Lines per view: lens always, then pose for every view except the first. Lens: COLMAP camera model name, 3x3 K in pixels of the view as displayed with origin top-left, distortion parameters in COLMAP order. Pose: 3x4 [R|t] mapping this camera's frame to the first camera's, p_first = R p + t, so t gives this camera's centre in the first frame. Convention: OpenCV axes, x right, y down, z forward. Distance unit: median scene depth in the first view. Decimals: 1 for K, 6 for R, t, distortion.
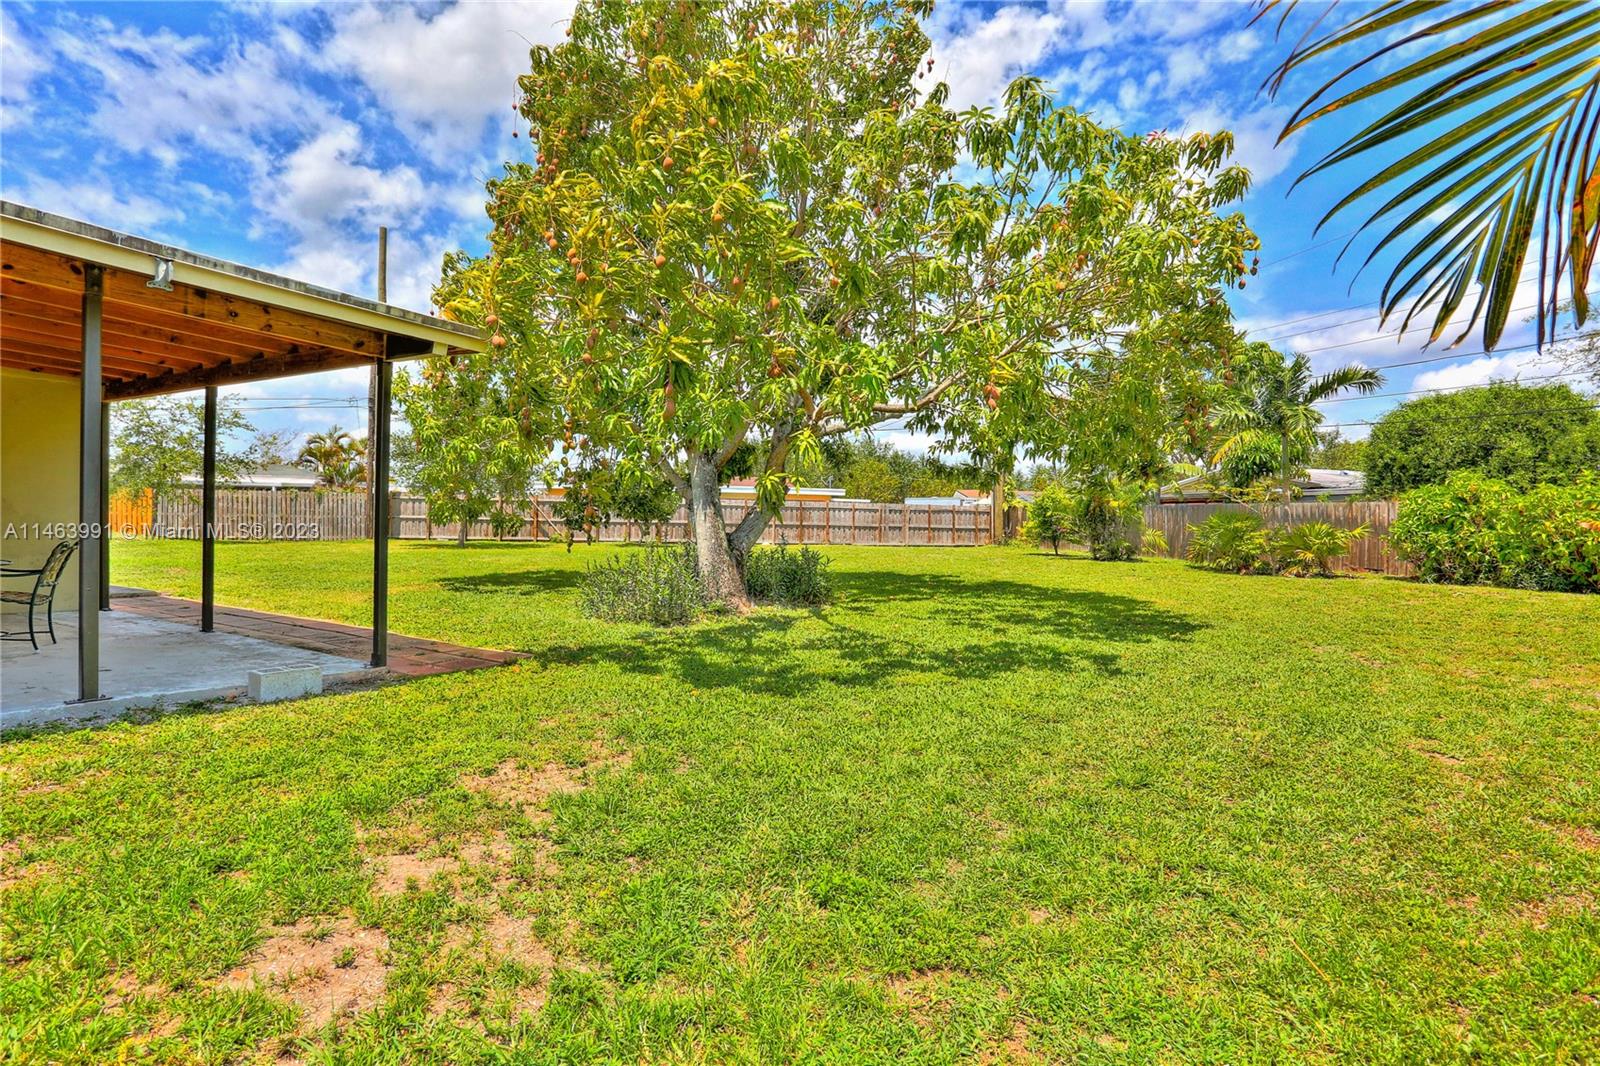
lens RADIAL K [[782.1, 0, 799.2], [0, 782.1, 529.9], [0, 0, 1]] dist [-0.069642, 0.030519]
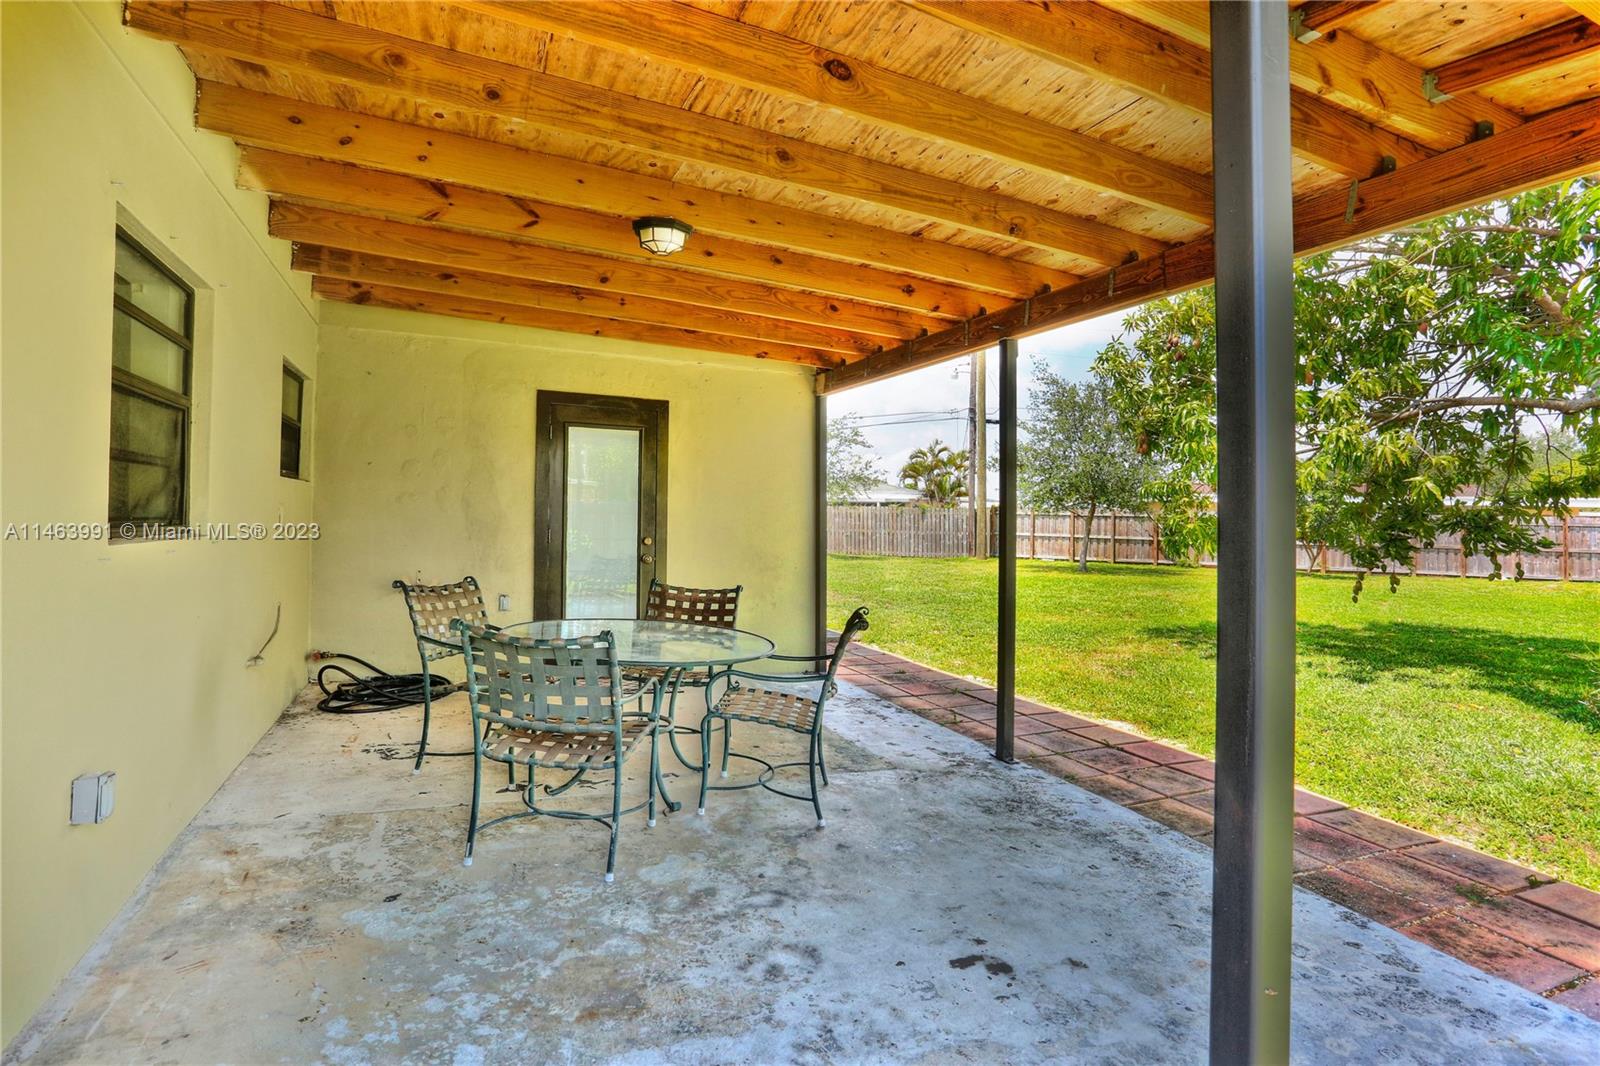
lens RADIAL K [[782.1, 0, 799.2], [0, 782.1, 529.9], [0, 0, 1]] dist [-0.069642, 0.030519]
pose [[0.795008, 0.012576, -0.606468, -0.144559], [-0.023875, 0.999659, -0.010568, -0.006484], [0.606129, 0.022881, 0.795037, 0.107932]]
